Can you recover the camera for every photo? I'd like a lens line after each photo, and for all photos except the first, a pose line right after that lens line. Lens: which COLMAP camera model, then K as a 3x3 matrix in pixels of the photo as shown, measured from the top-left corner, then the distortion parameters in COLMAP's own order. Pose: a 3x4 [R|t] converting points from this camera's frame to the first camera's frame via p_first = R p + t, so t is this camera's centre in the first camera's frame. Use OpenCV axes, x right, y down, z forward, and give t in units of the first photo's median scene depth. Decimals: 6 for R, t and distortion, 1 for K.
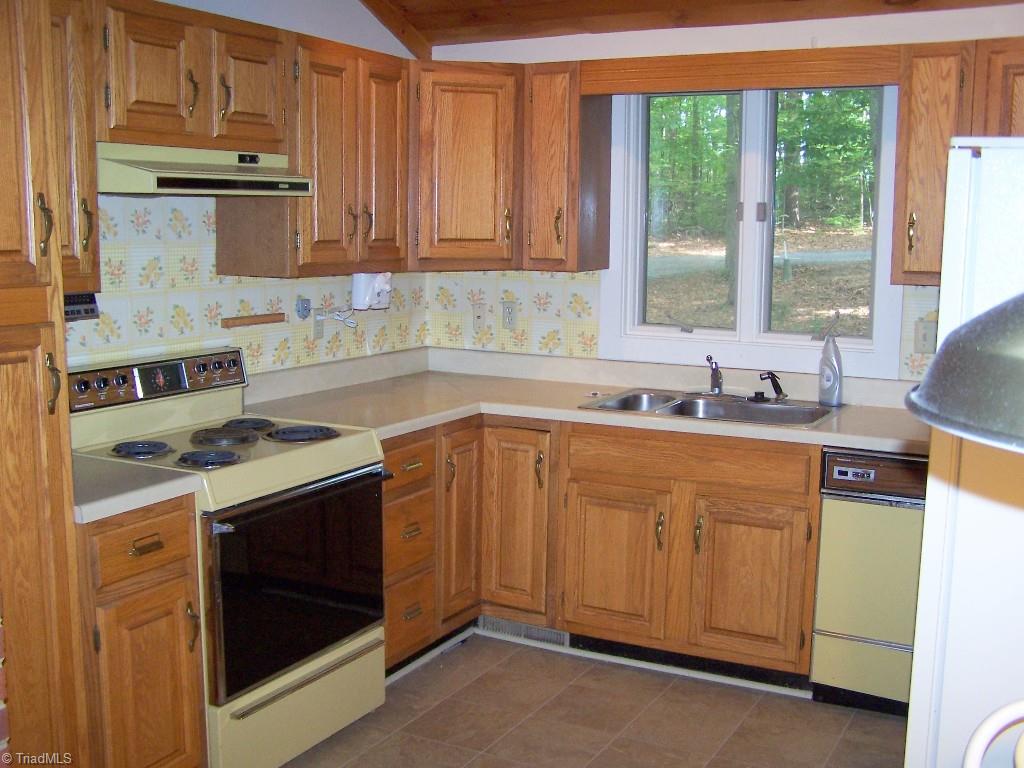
lens RADIAL K [[1156.2, 0, 512.0], [0, 1156.2, 384.0], [0, 0, 1]] dist [-0.181177, 0.274095]
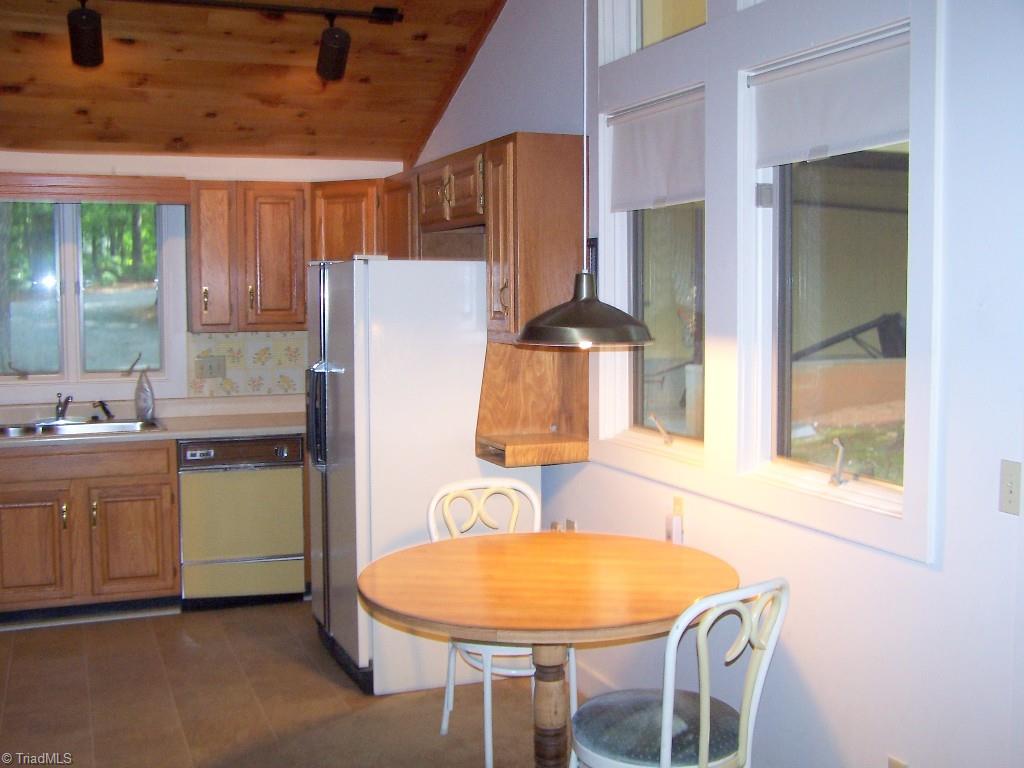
lens RADIAL K [[1147.7, 0, 511.4], [0, 1147.7, 398.2], [0, 0, 1]] dist [-0.209205, 0.379045]
pose [[0.642295, -0.082425, 0.762012, -0.519666], [0.115123, 0.993297, 0.010406, 0.030688], [-0.757762, 0.081042, 0.647479, -0.287559]]
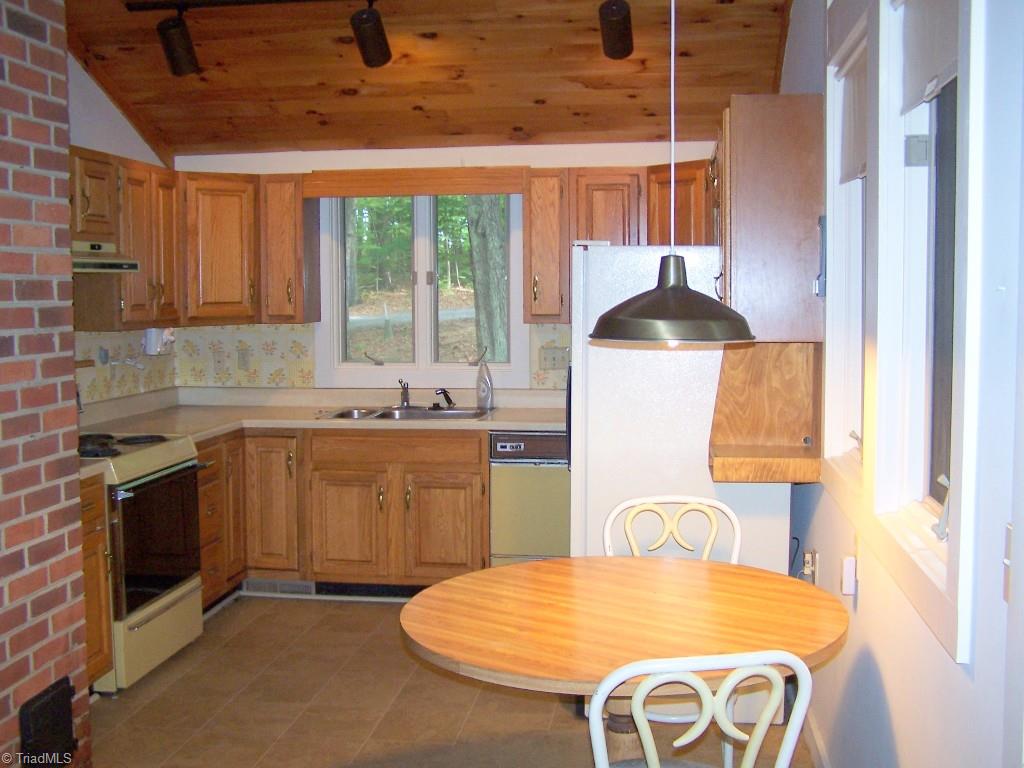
lens RADIAL K [[1156.2, 0, 512.0], [0, 1156.2, 384.0], [0, 0, 1]] dist [-0.181177, 0.274095]
pose [[0.937094, -0.042849, 0.346438, -0.202192], [0.062306, 0.997032, -0.045218, 0.056500], [-0.343472, 0.063959, 0.936983, -0.402371]]
